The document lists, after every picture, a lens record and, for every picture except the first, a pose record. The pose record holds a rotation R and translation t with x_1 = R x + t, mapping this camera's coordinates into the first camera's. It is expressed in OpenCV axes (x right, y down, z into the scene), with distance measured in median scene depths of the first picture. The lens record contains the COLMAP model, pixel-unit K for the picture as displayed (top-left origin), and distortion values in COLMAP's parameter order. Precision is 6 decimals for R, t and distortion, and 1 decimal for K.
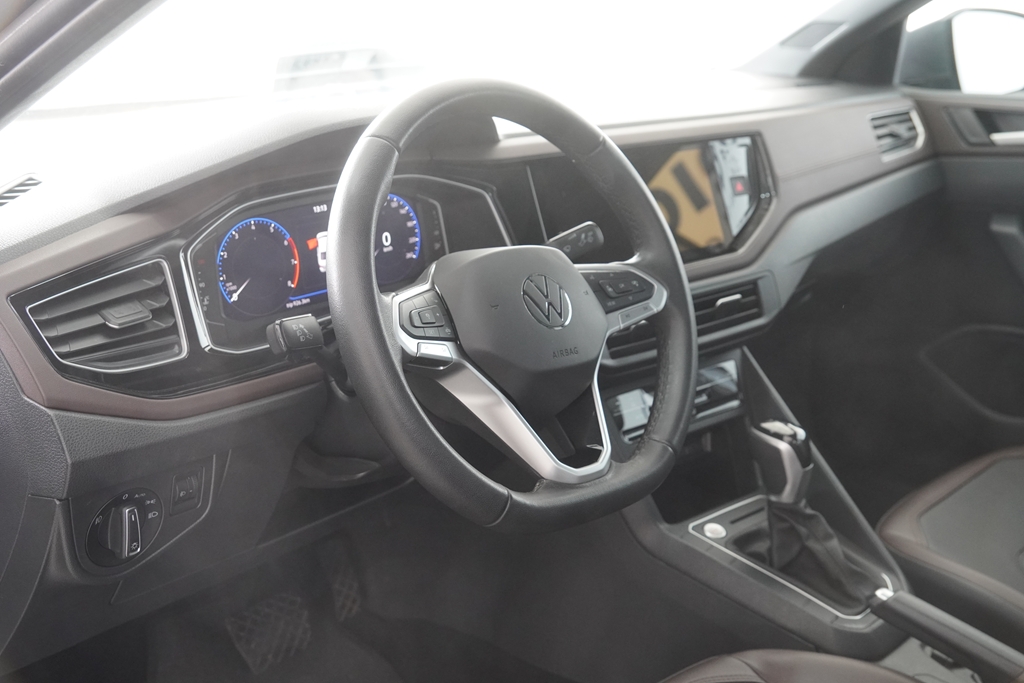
lens RADIAL K [[1248.2, 0, 512.0], [0, 1248.2, 341.5], [0, 0, 1]] dist [0.066612, 0.001164]
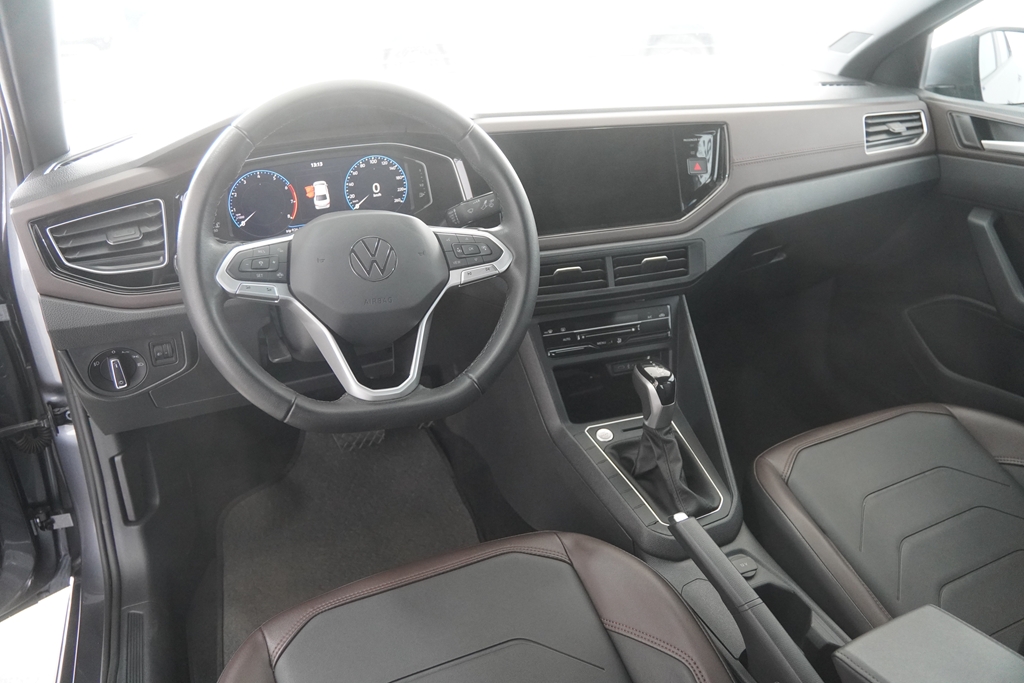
lens RADIAL K [[772.5, 0, 512.0], [0, 772.5, 341.5], [0, 0, 1]] dist [-0.135213, 0.081880]
pose [[0.914217, 0.172817, -0.366526, 0.376969], [-0.107207, 0.975422, 0.192508, -0.095027], [0.390786, -0.136700, 0.910274, 0.261702]]
